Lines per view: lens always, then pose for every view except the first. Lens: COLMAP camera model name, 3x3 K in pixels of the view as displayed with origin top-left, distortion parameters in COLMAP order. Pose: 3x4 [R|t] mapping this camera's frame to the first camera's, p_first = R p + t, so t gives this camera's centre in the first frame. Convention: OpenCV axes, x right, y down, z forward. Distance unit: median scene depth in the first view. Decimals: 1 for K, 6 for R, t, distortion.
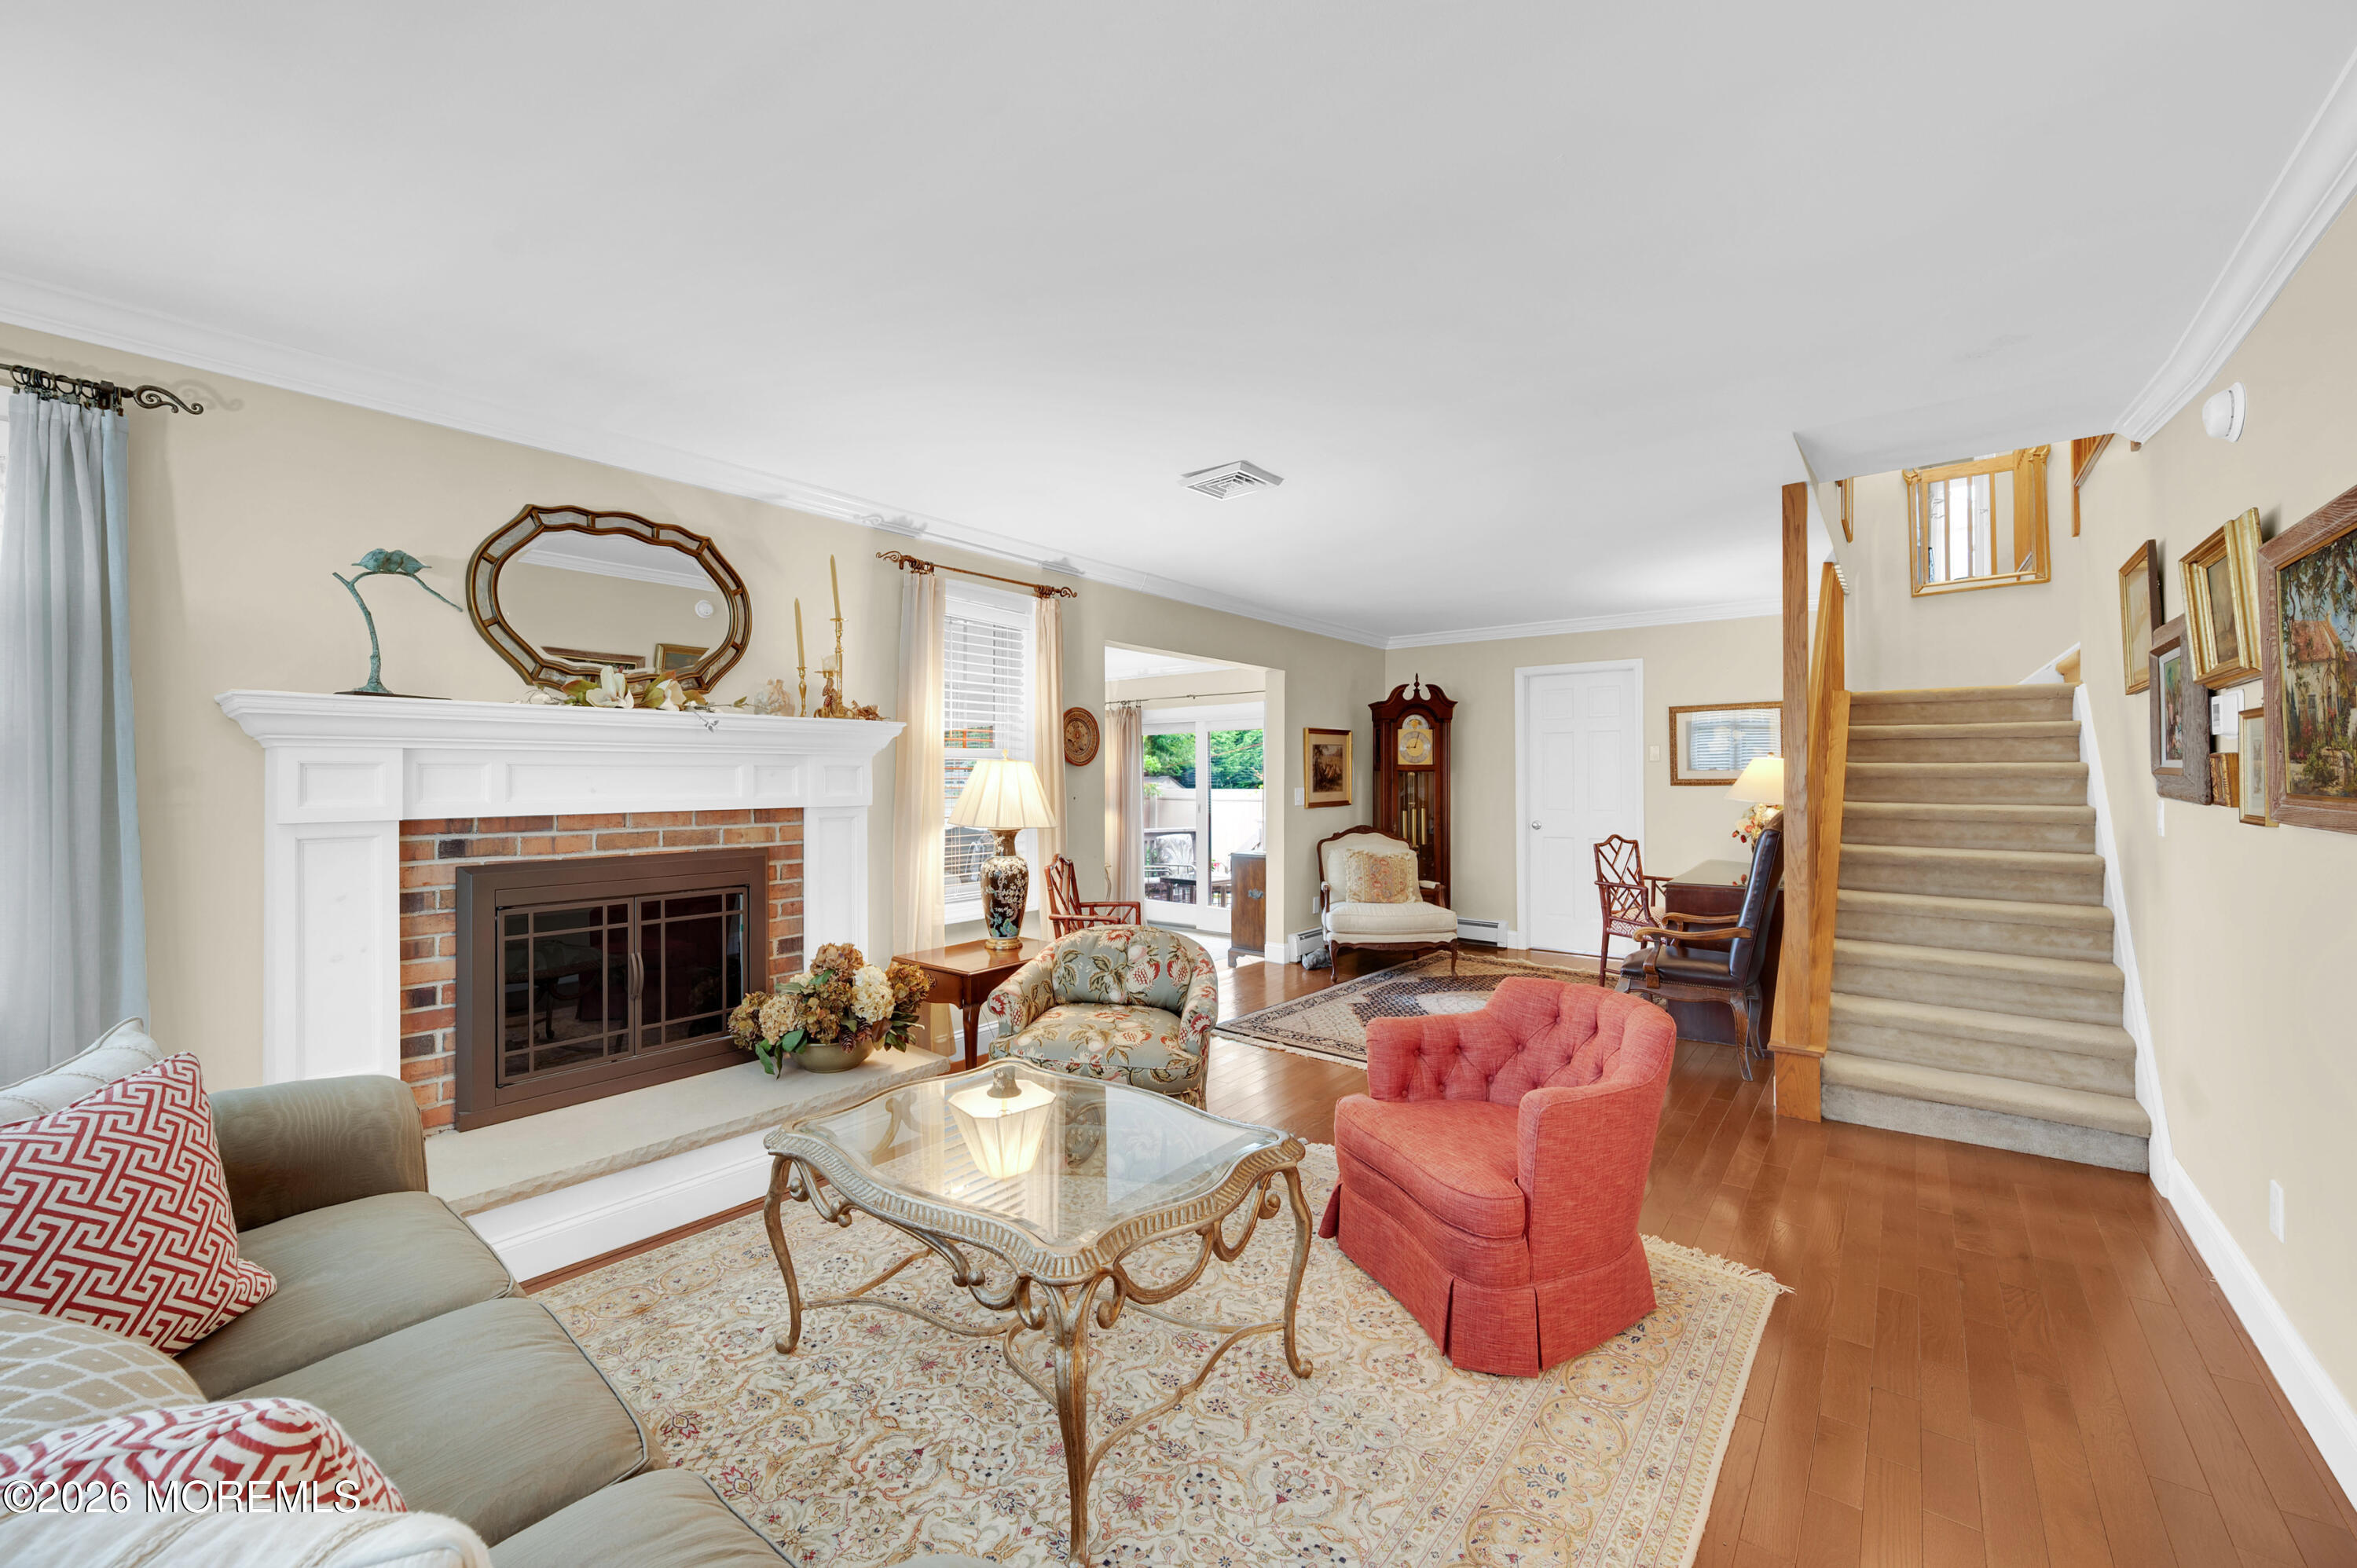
lens RADIAL K [[945.7, 0, 1181.9], [0, 945.7, 770.9], [0, 0, 1]] dist [-0.000354, -0.000175]
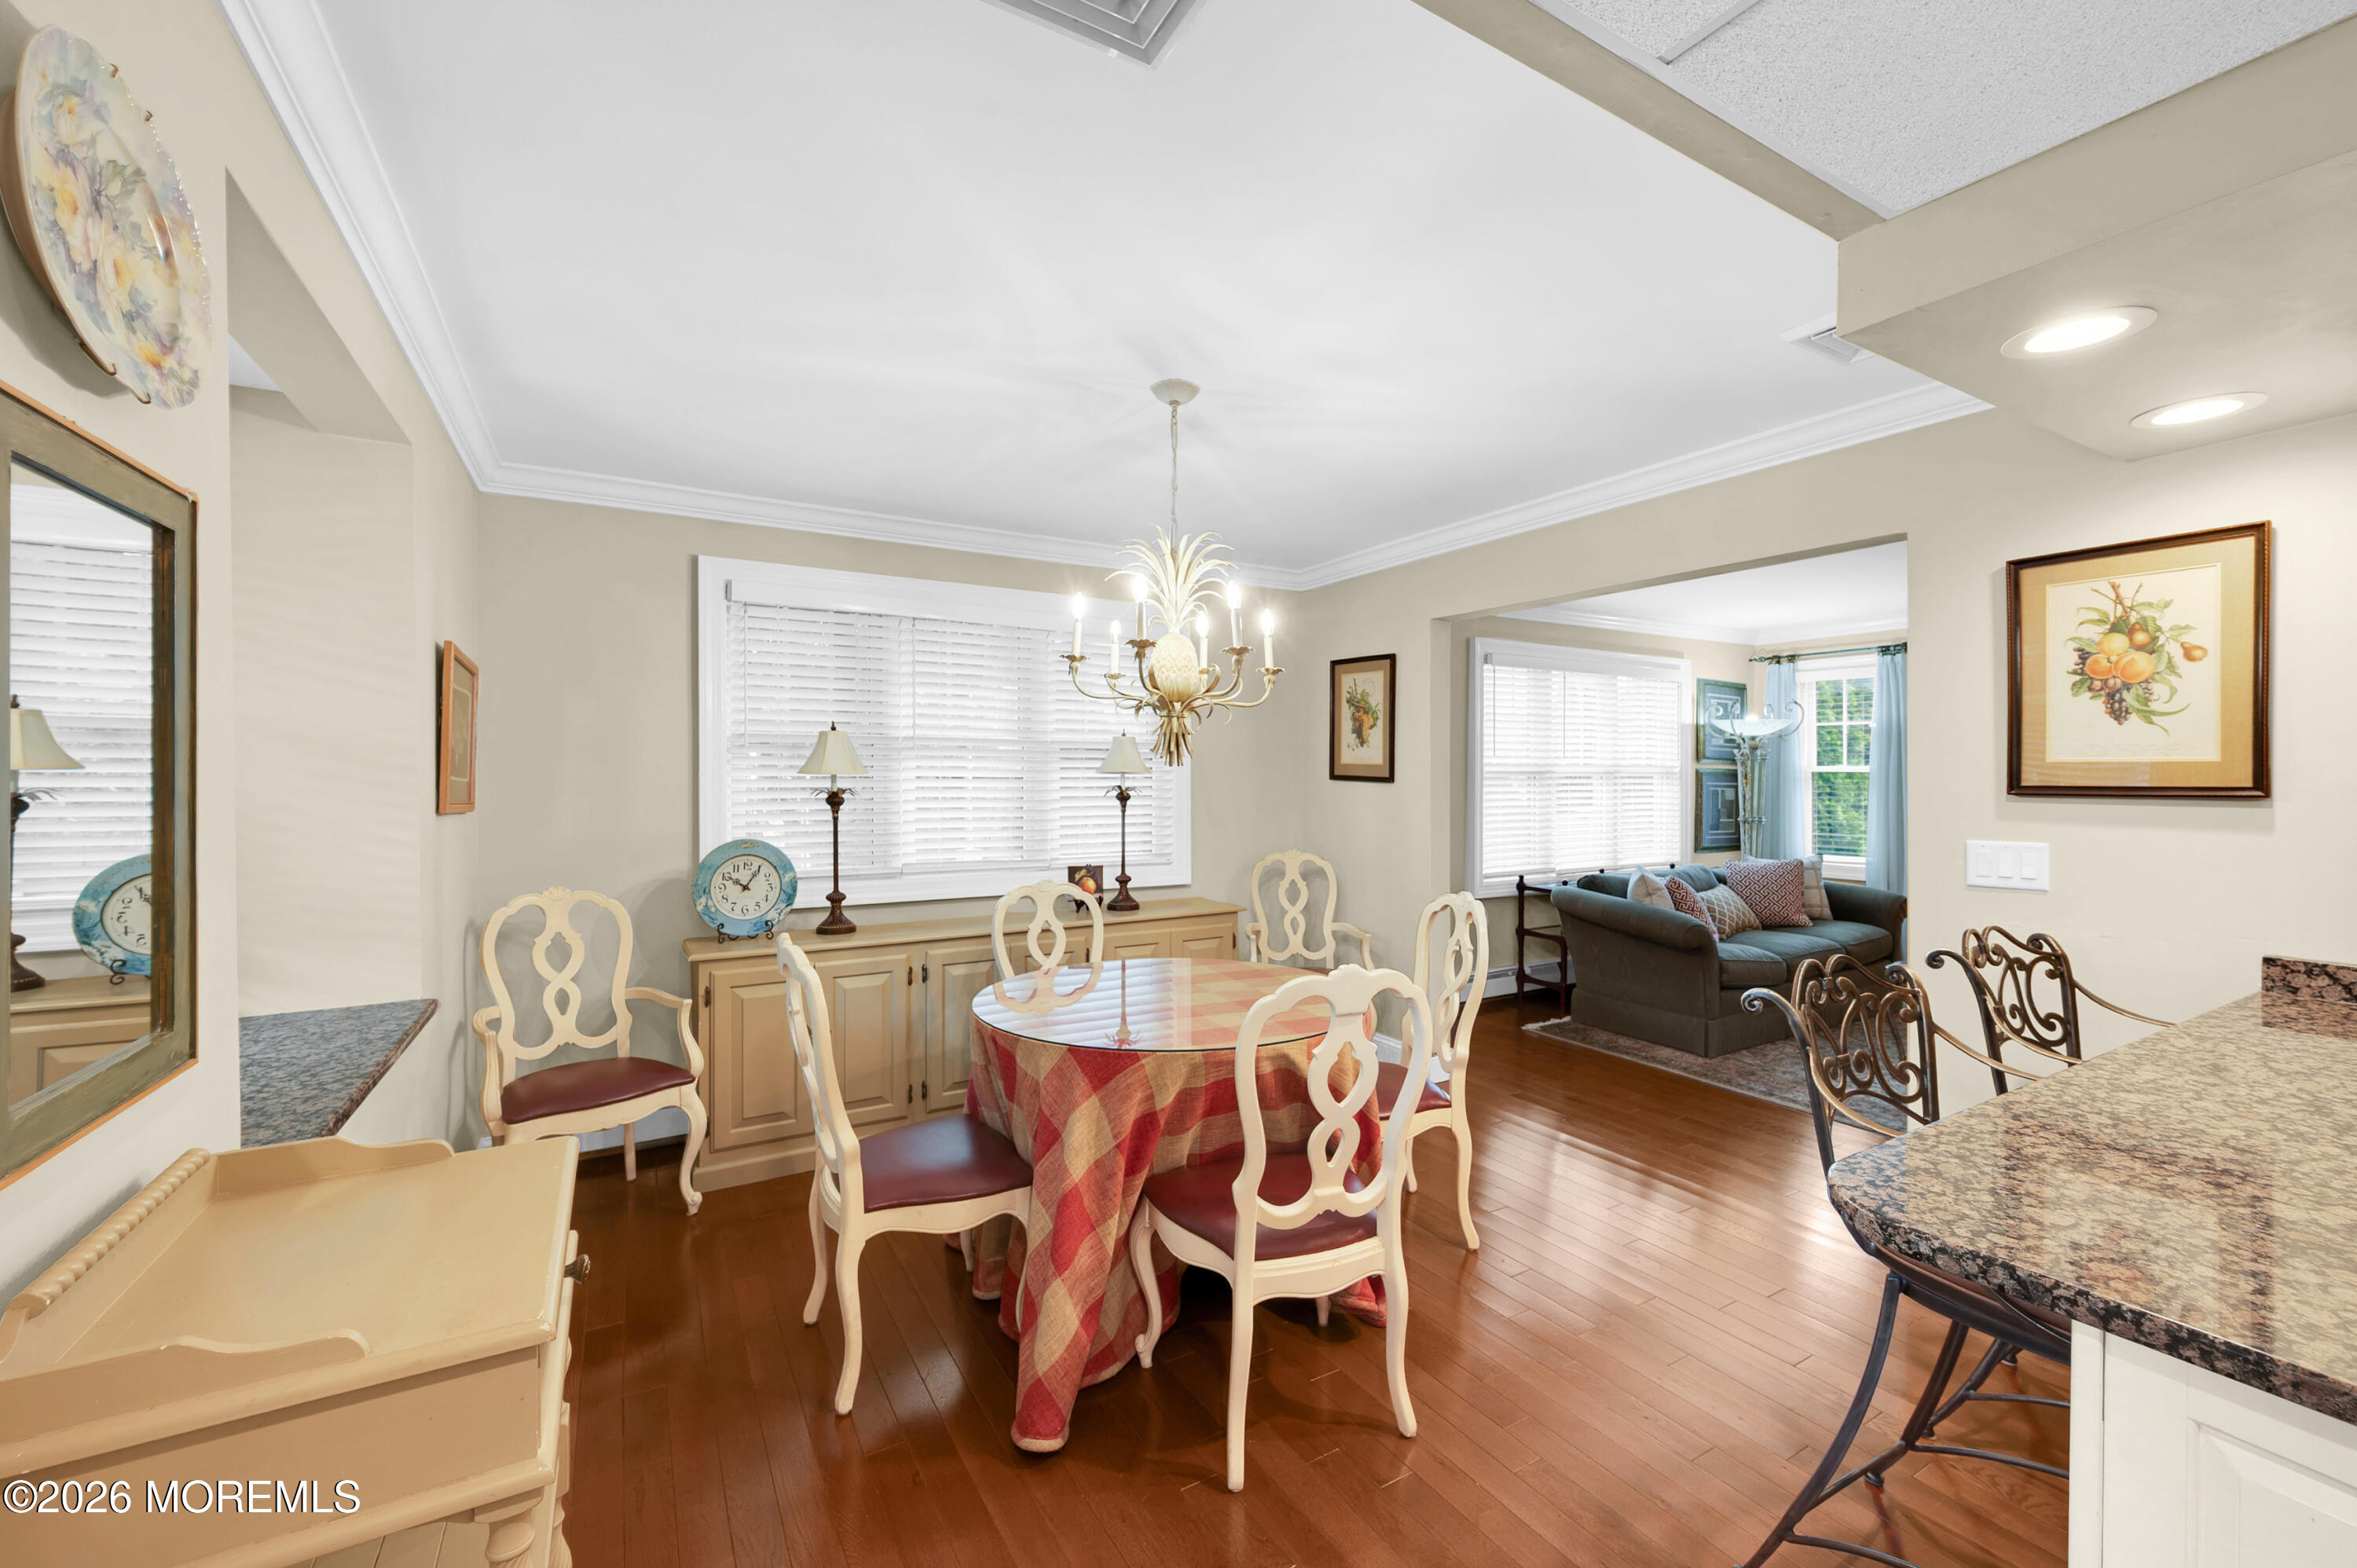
lens RADIAL K [[941.1, 0, 1187.5], [0, 941.1, 781.7], [0, 0, 1]] dist [0.000841, -0.000235]
pose [[-0.366934, 0.008063, -0.930212, 1.480331], [0.008024, 0.999953, 0.005502, -0.024339], [0.930212, -0.005445, -0.366982, 0.039313]]
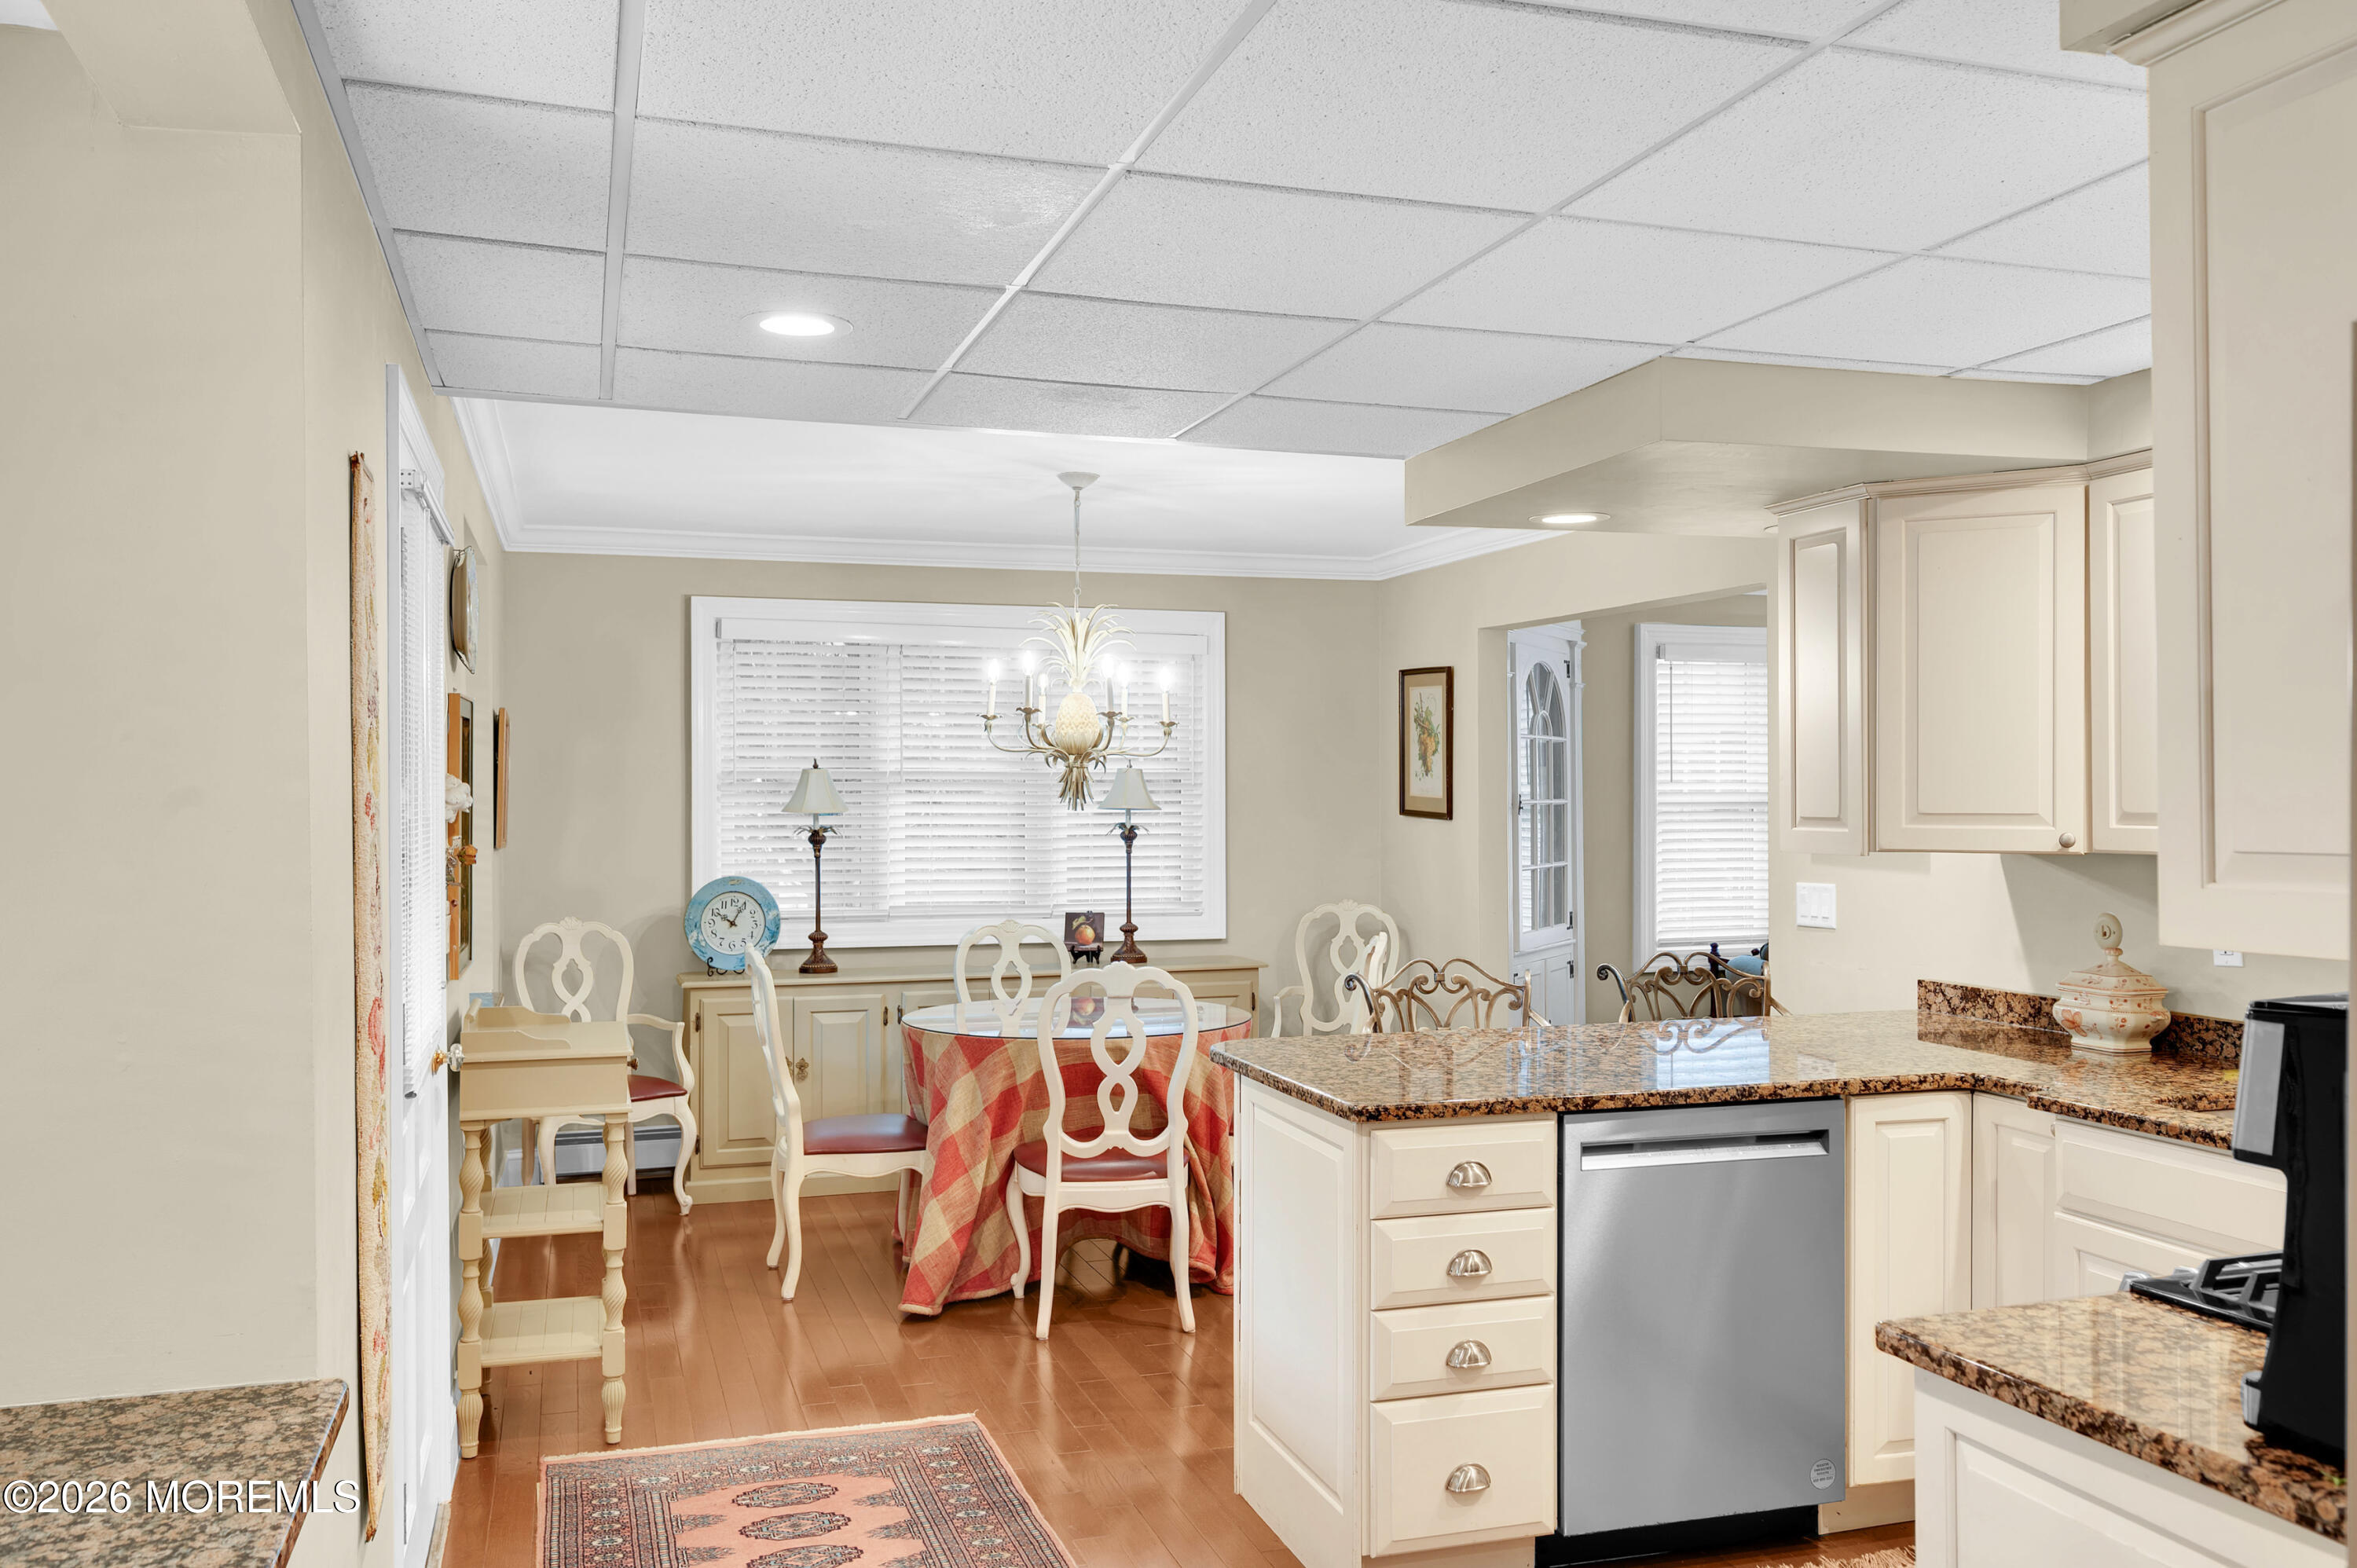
lens RADIAL K [[1879.0, 0, 1188.9], [0, 1879.0, 784.3], [0, 0, 1]] dist [-0.000242, 0.001497]
pose [[-0.564516, 0.001995, -0.825420, 2.144438], [0.009644, 0.999945, -0.004180, -0.049054], [0.825366, -0.010320, -0.564504, 0.817078]]
